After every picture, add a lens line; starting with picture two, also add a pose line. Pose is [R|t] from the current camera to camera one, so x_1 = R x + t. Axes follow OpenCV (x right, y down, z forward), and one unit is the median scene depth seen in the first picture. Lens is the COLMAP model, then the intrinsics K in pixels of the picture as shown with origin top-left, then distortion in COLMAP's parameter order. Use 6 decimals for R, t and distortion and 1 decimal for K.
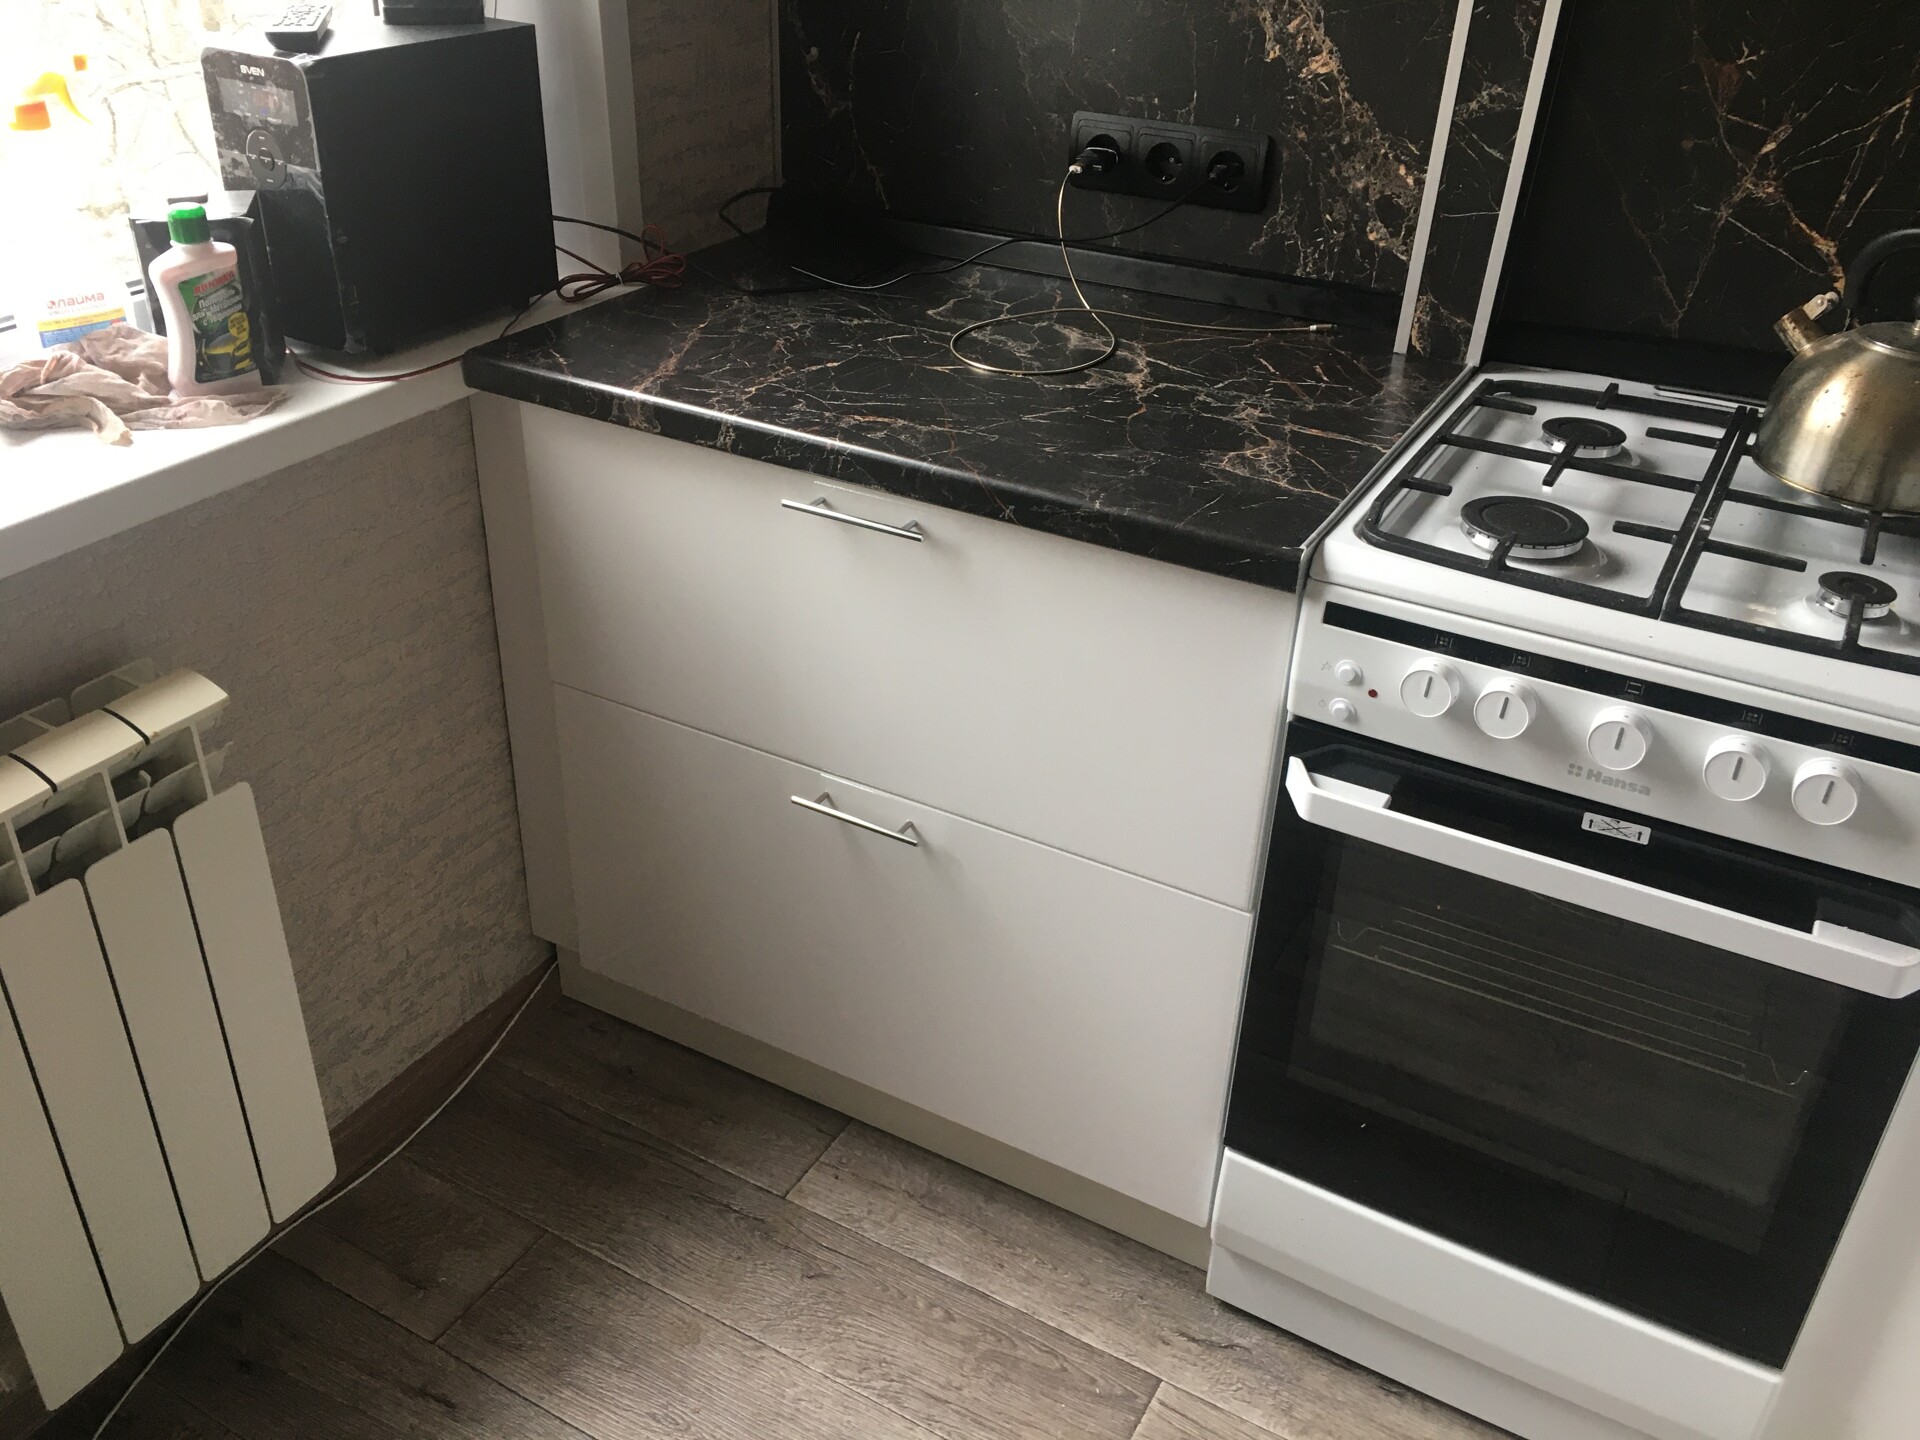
lens RADIAL K [[1639.9, 0, 960.0], [0, 1639.9, 720.0], [0, 0, 1]] dist [0.092261, -0.135698]
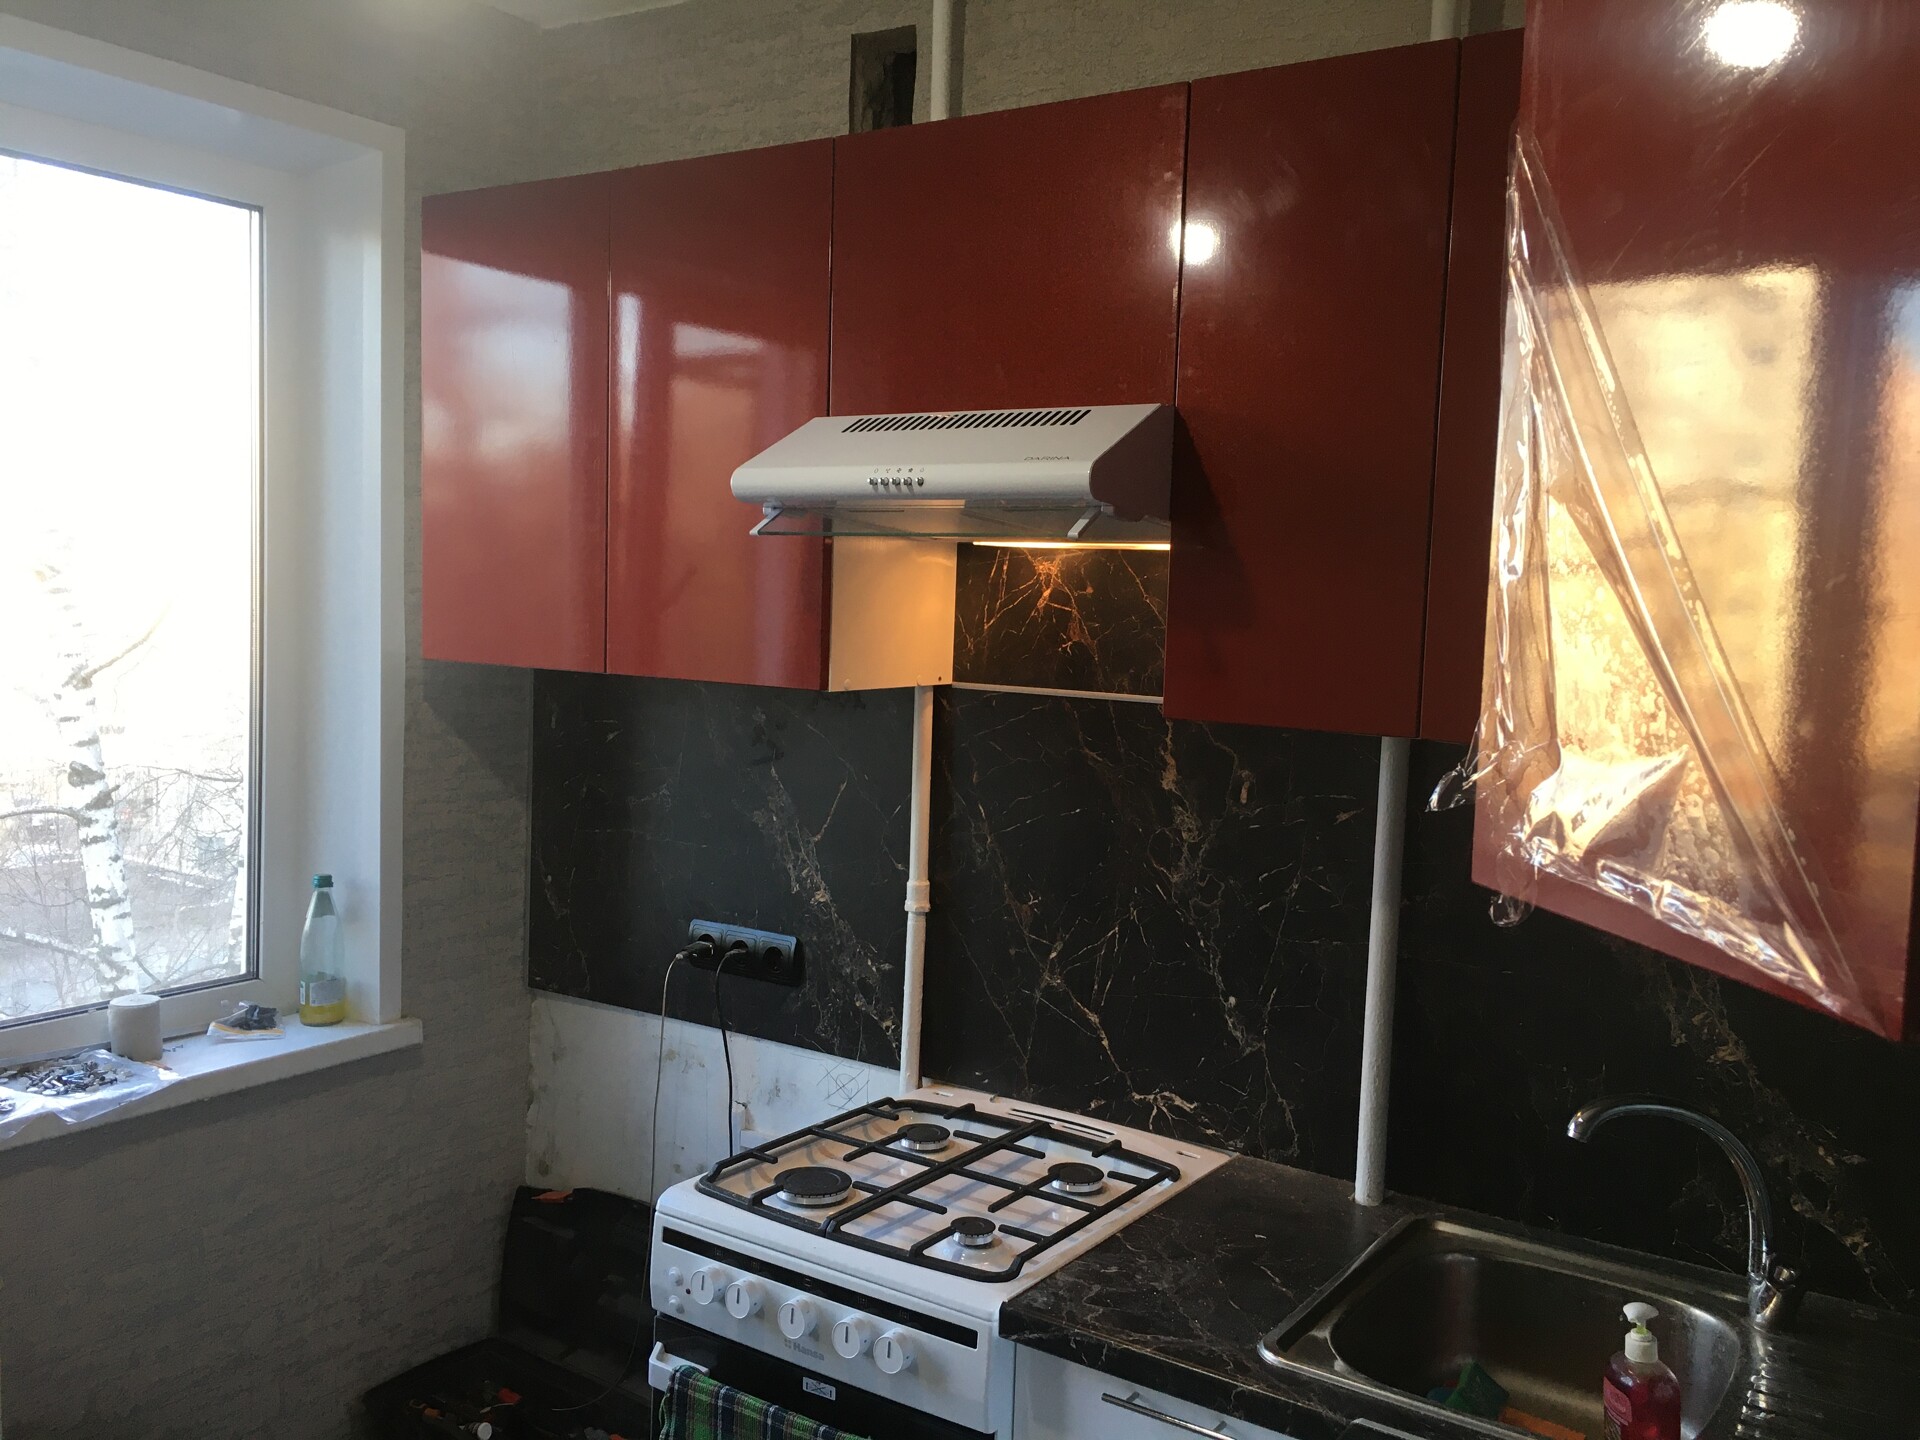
lens RADIAL K [[1639.9, 0, 960.0], [0, 1639.9, 720.0], [0, 0, 1]] dist [0.092261, -0.135698]
pose [[0.996202, 0.009966, -0.086504, 0.524295], [-0.047077, 0.897364, -0.438773, 0.142309], [0.073253, 0.441179, 0.894425, -0.492115]]
